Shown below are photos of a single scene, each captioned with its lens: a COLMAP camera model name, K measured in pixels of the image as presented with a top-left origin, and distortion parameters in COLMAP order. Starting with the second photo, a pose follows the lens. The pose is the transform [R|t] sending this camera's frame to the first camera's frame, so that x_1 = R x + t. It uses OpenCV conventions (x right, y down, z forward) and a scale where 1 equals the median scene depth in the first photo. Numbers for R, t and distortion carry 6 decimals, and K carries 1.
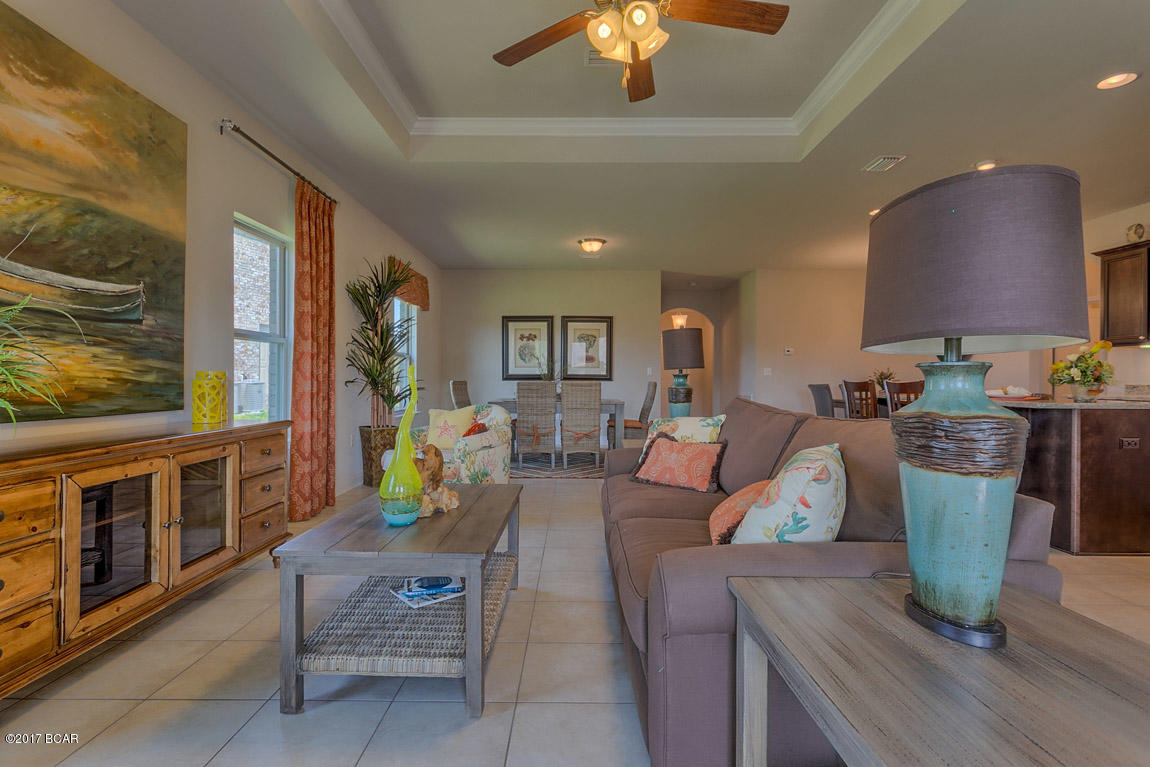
lens RADIAL K [[545.9, 0, 571.3], [0, 545.9, 379.0], [0, 0, 1]] dist [0.002187, -0.000727]
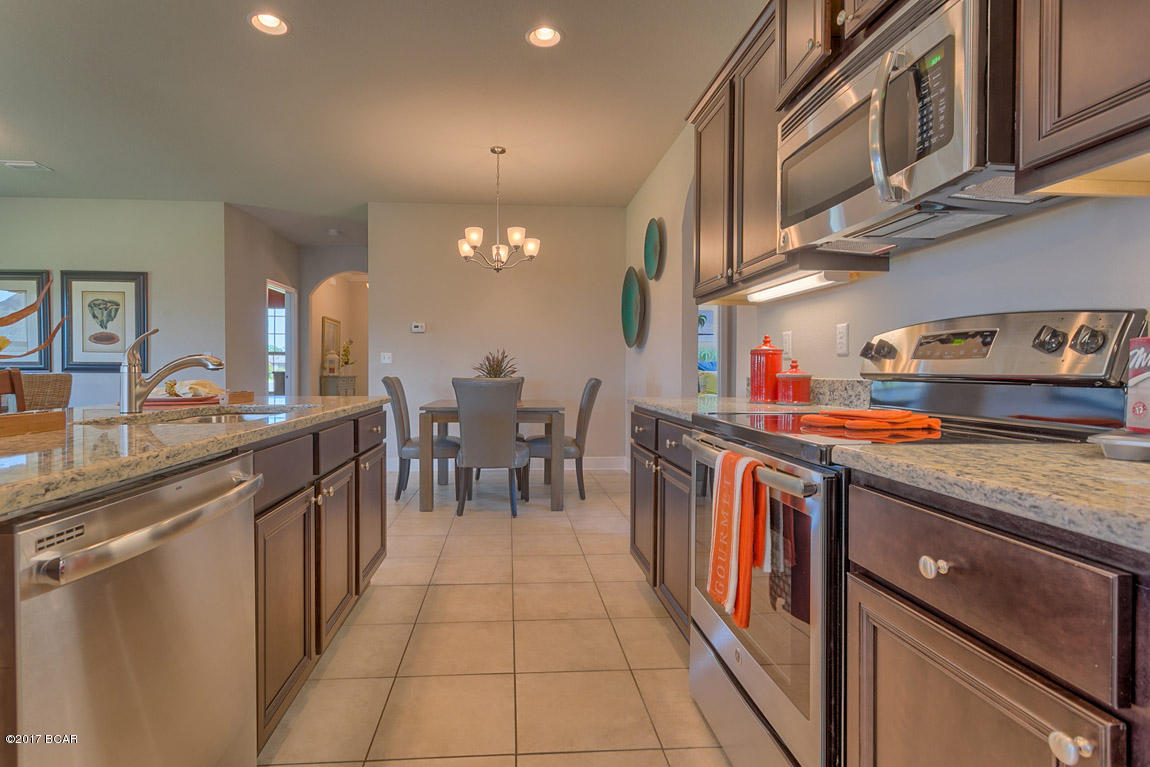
lens RADIAL K [[545.9, 0, 557.3], [0, 545.9, 382.0], [0, 0, 1]] dist [0.002187, -0.000727]
pose [[0.996645, -0.004226, 0.081732, 1.445102], [0.002588, 0.999794, 0.020133, 0.007496], [-0.081800, -0.019853, 0.996451, 0.913366]]
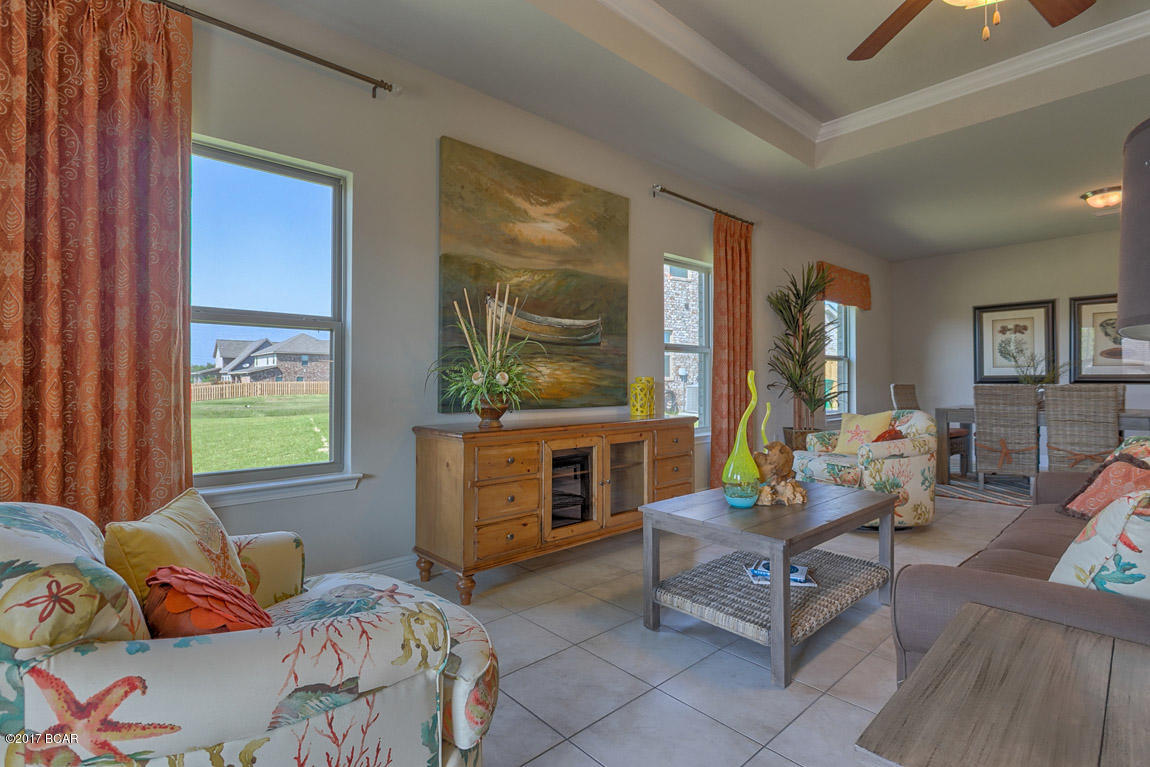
lens RADIAL K [[545.9, 0, 570.3], [0, 545.9, 379.8], [0, 0, 1]] dist [0.002187, -0.000727]
pose [[0.675479, -0.008063, -0.737335, 0.204187], [0.003720, 0.999965, -0.007526, 0.000973], [0.737370, 0.002341, 0.675485, -0.037005]]
